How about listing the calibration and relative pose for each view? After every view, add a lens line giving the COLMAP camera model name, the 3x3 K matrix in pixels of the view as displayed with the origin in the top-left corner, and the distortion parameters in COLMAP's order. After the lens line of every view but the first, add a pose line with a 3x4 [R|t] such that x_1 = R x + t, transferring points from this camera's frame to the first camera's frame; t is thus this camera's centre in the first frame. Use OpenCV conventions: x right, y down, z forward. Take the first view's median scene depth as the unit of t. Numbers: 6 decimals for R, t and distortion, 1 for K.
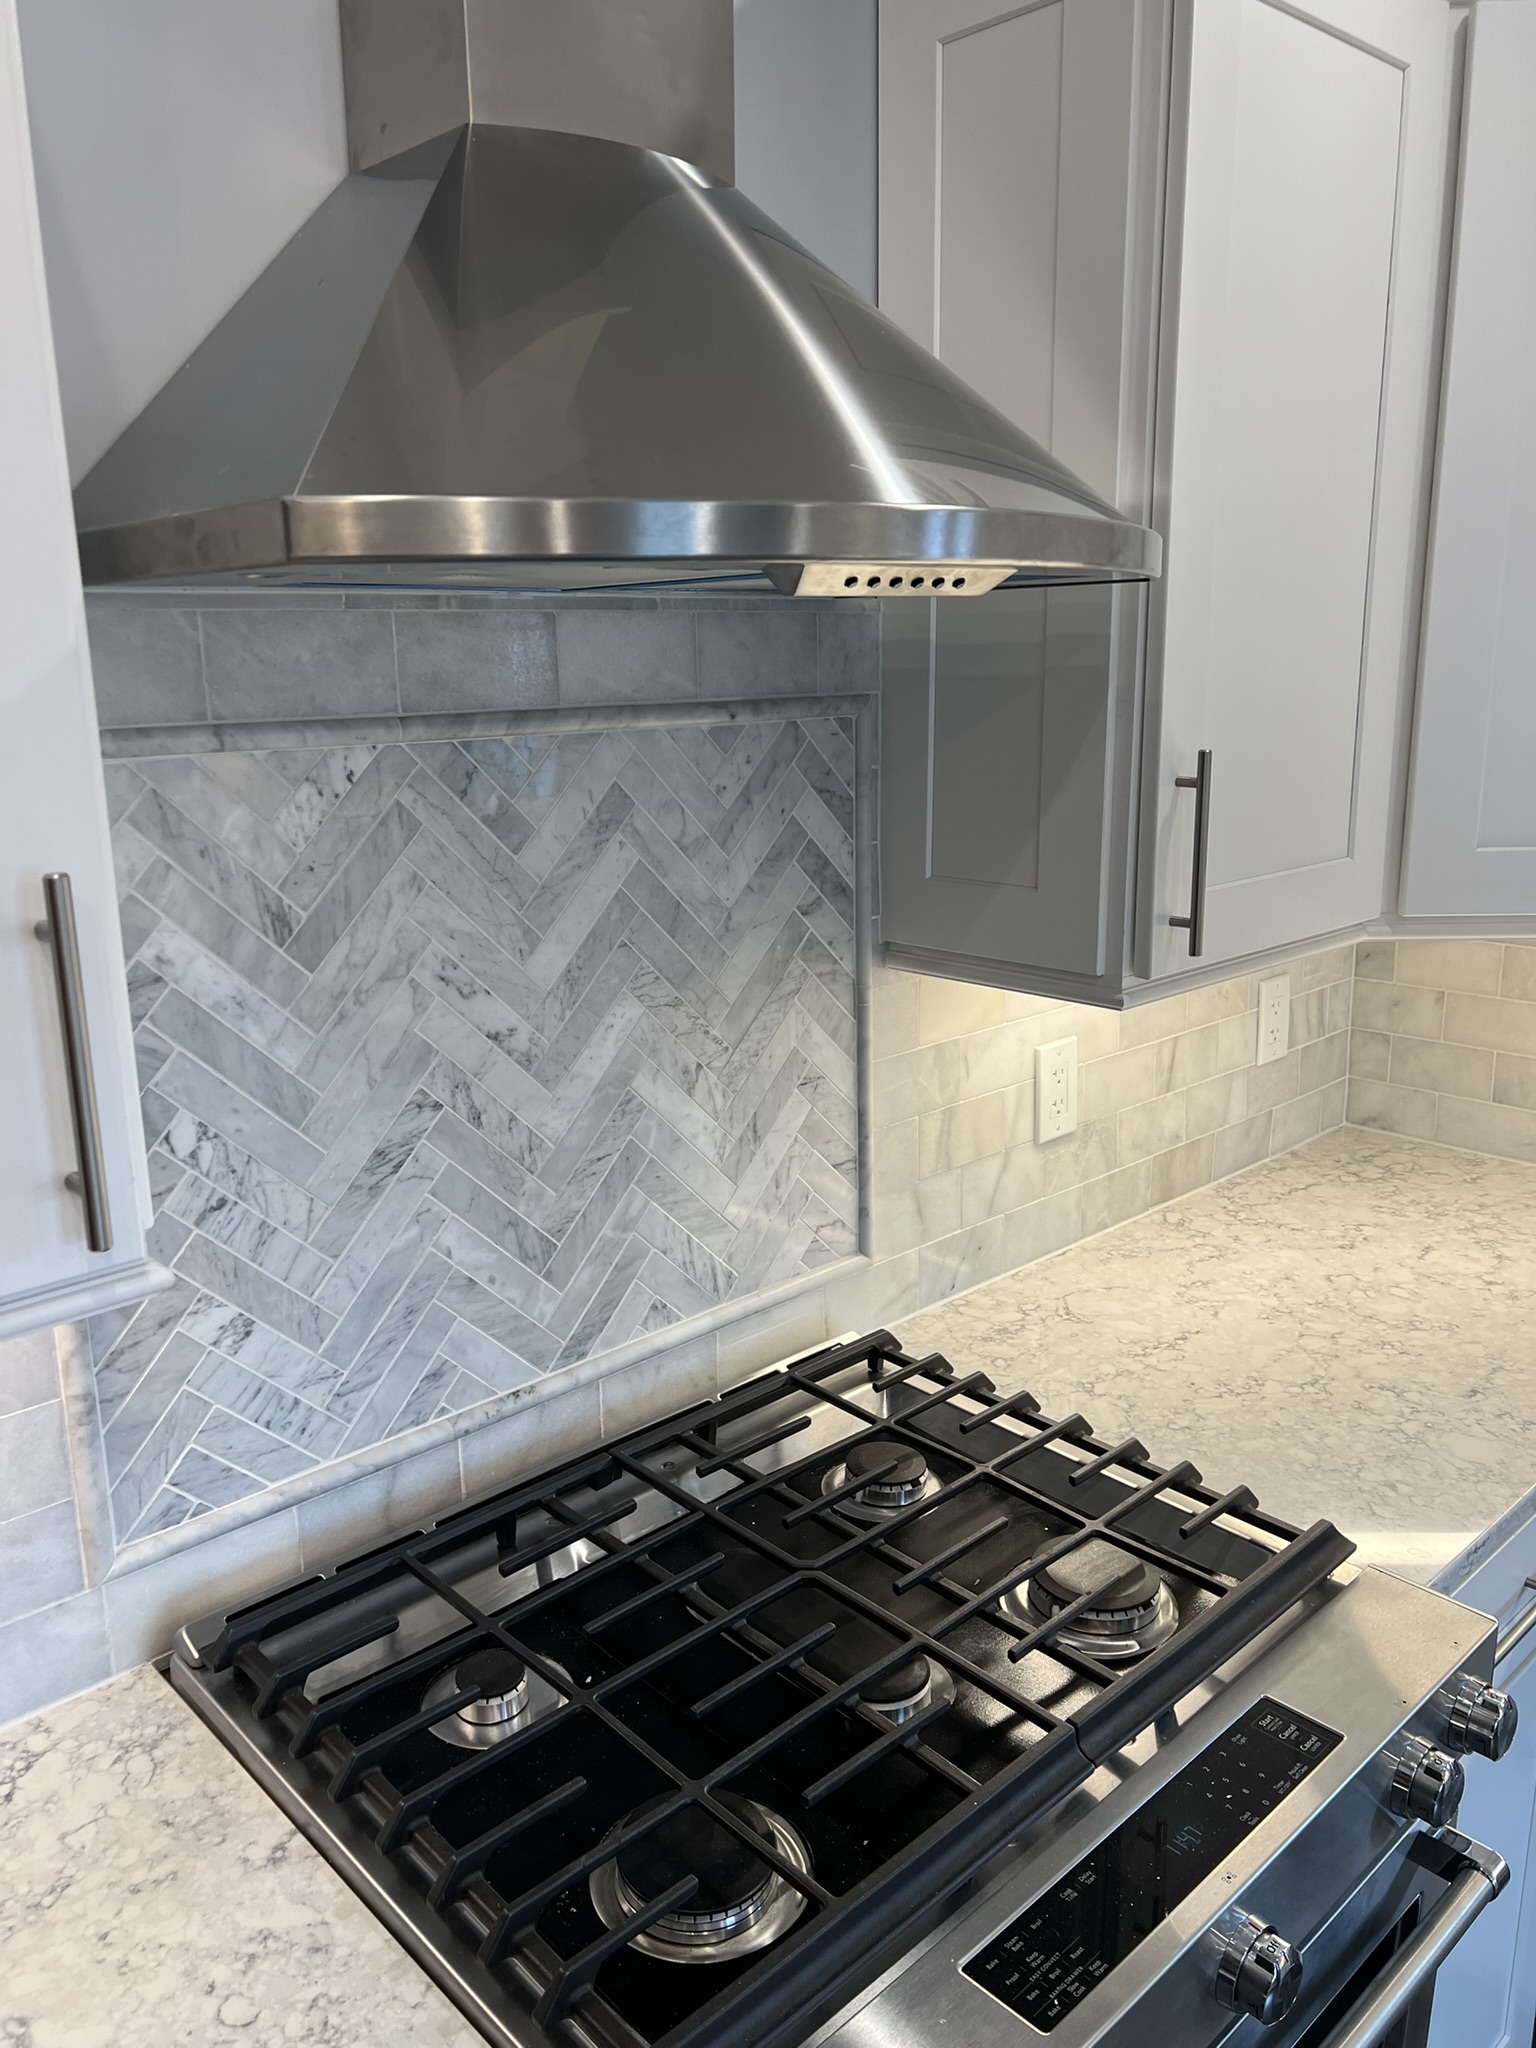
lens RADIAL K [[1530.0, 0, 764.0], [0, 1530.0, 1021.2], [0, 0, 1]] dist [0.050488, -0.051534]
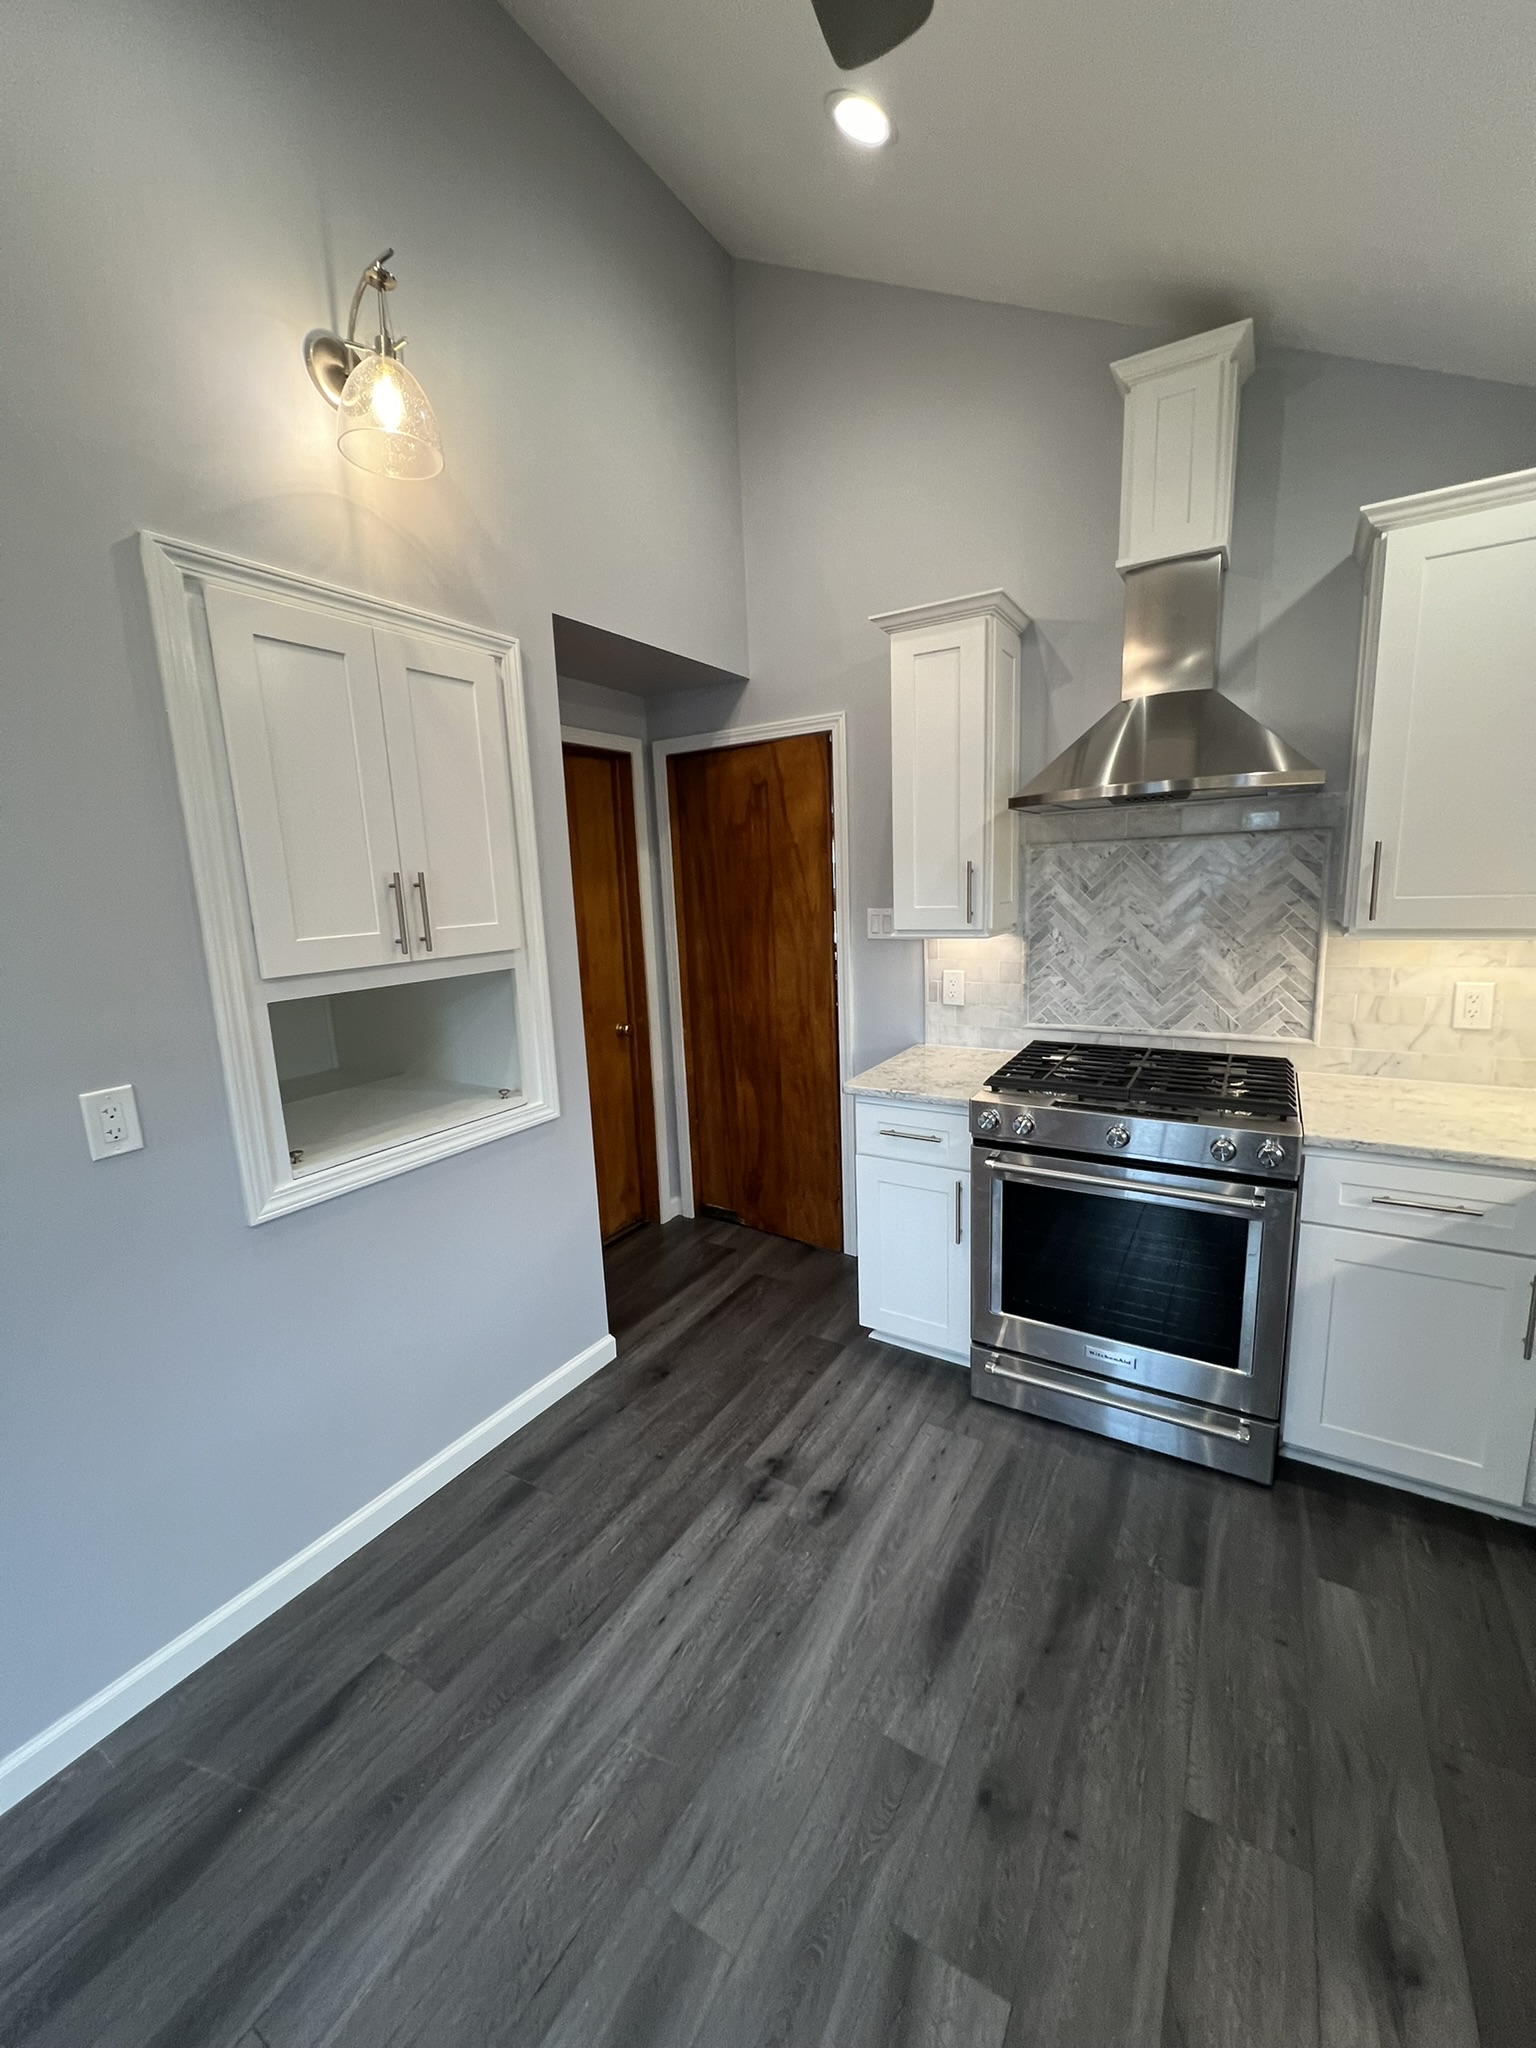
lens RADIAL K [[811.9, 0, 768.7], [0, 811.9, 1023.8], [0, 0, 1]] dist [-0.000216, -0.000678]
pose [[0.266429, 0.178081, -0.947261, 1.345443], [-0.188680, 0.973406, 0.129927, 0.143357], [0.945206, 0.144113, 0.292944, -0.351370]]
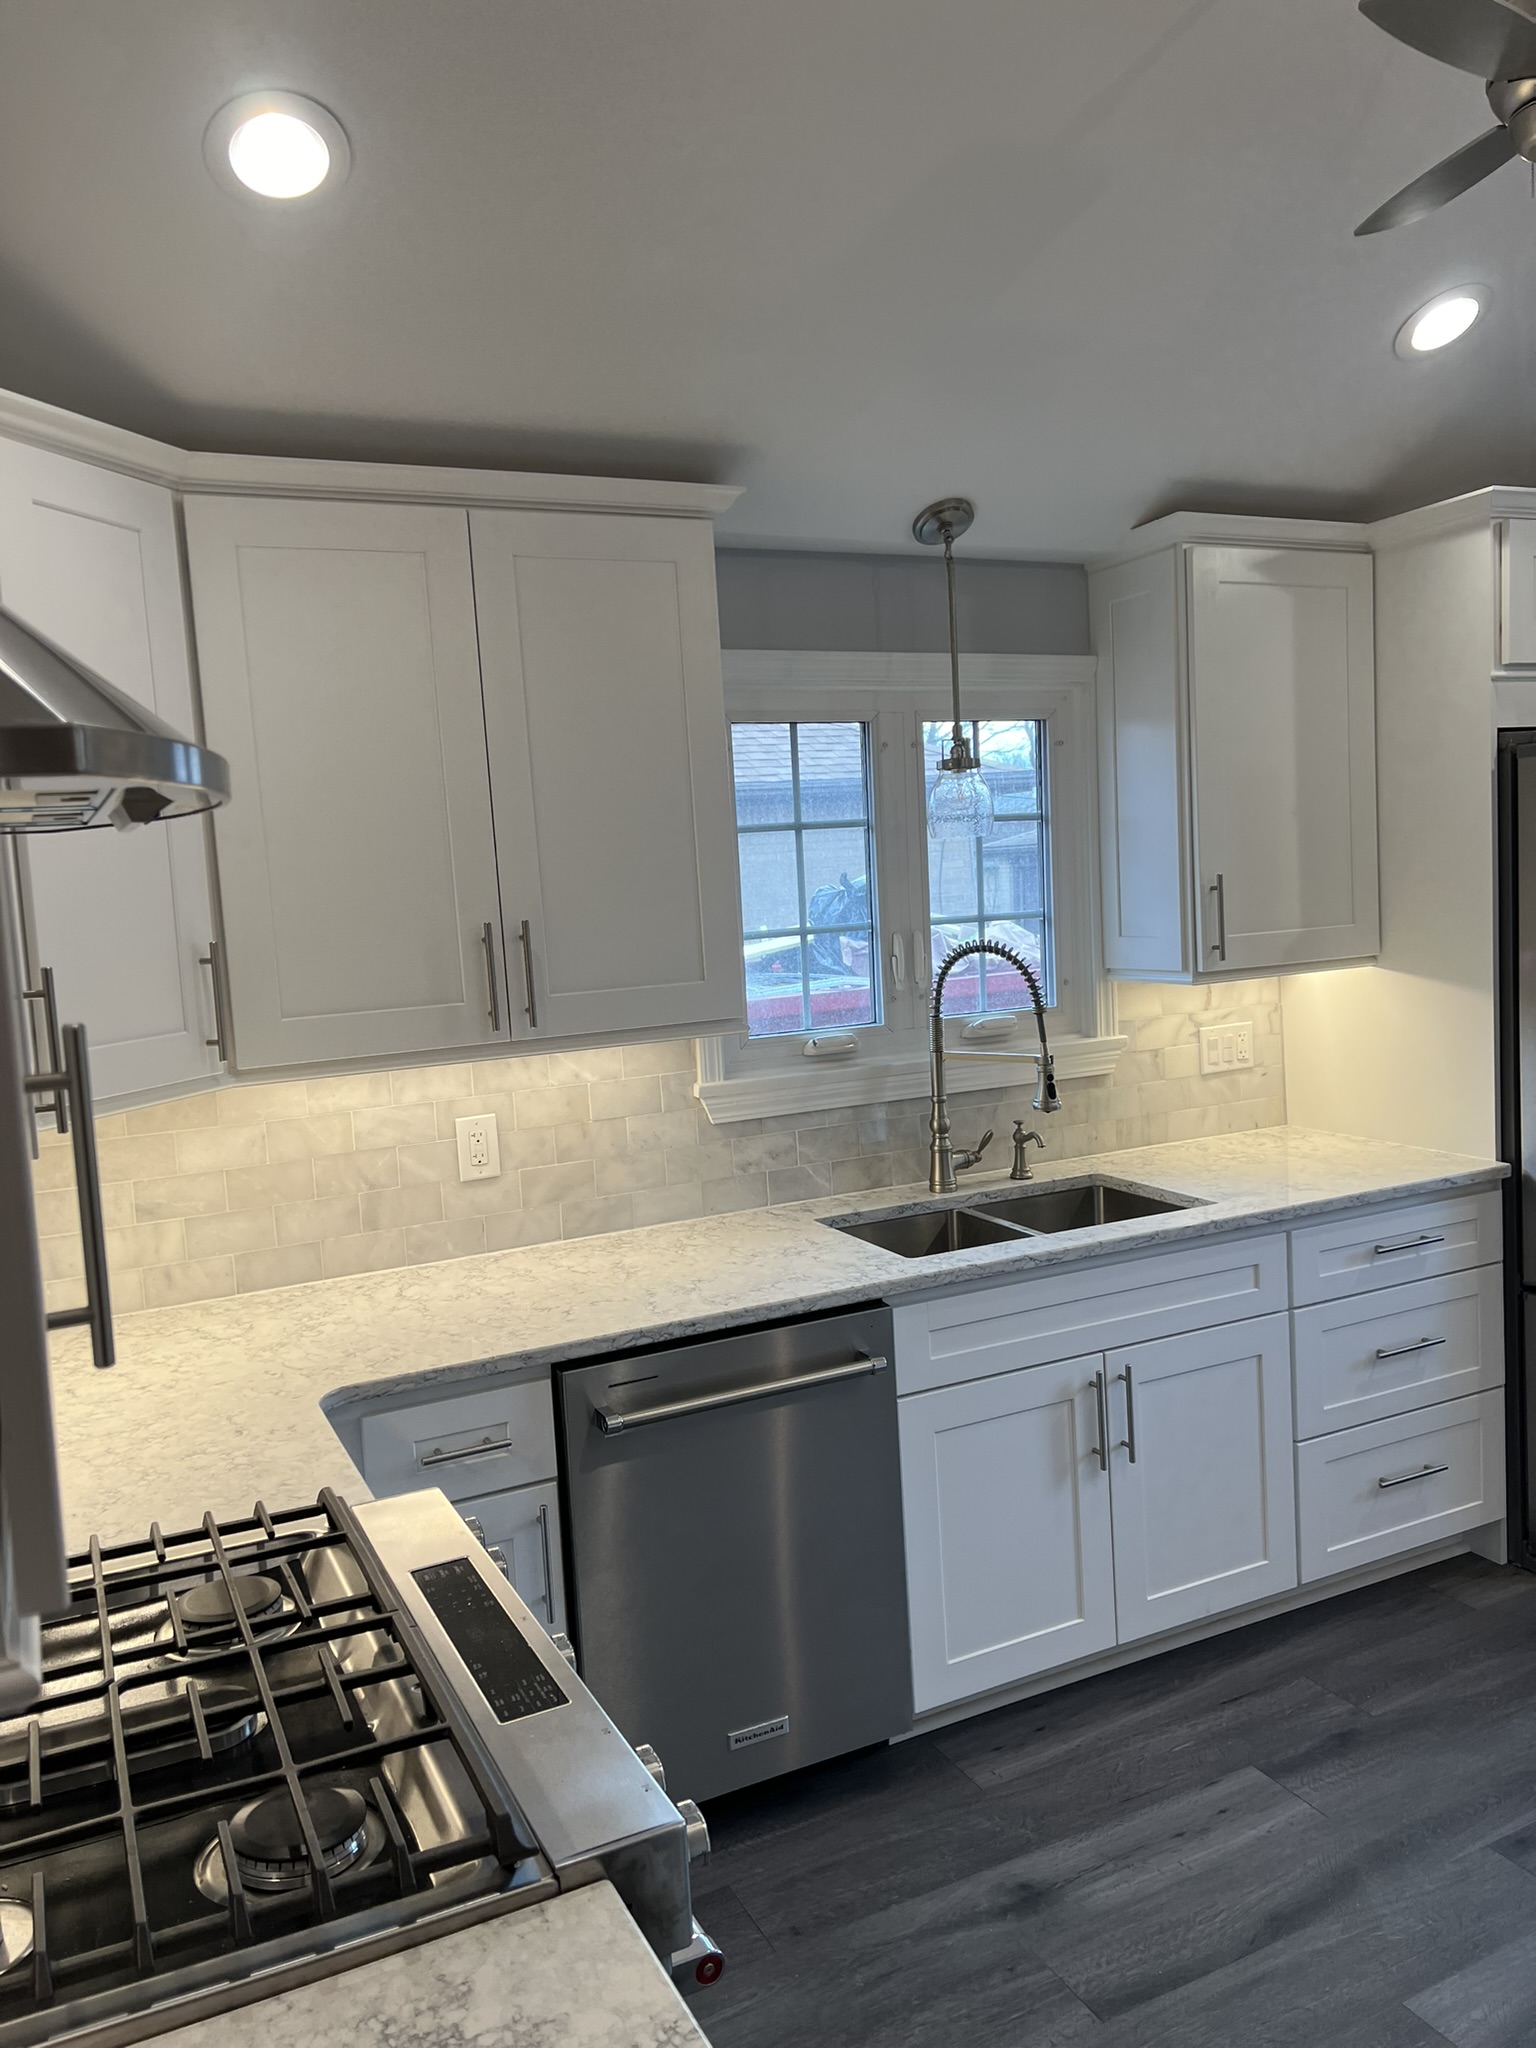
lens RADIAL K [[1530.0, 0, 769.8], [0, 1530.0, 1021.1], [0, 0, 1]] dist [0.050488, -0.051534]
pose [[0.296380, -0.086804, 0.951117, -0.707213], [0.269525, 0.962985, 0.003900, 0.018127], [-0.916251, 0.255194, 0.308806, 0.087854]]
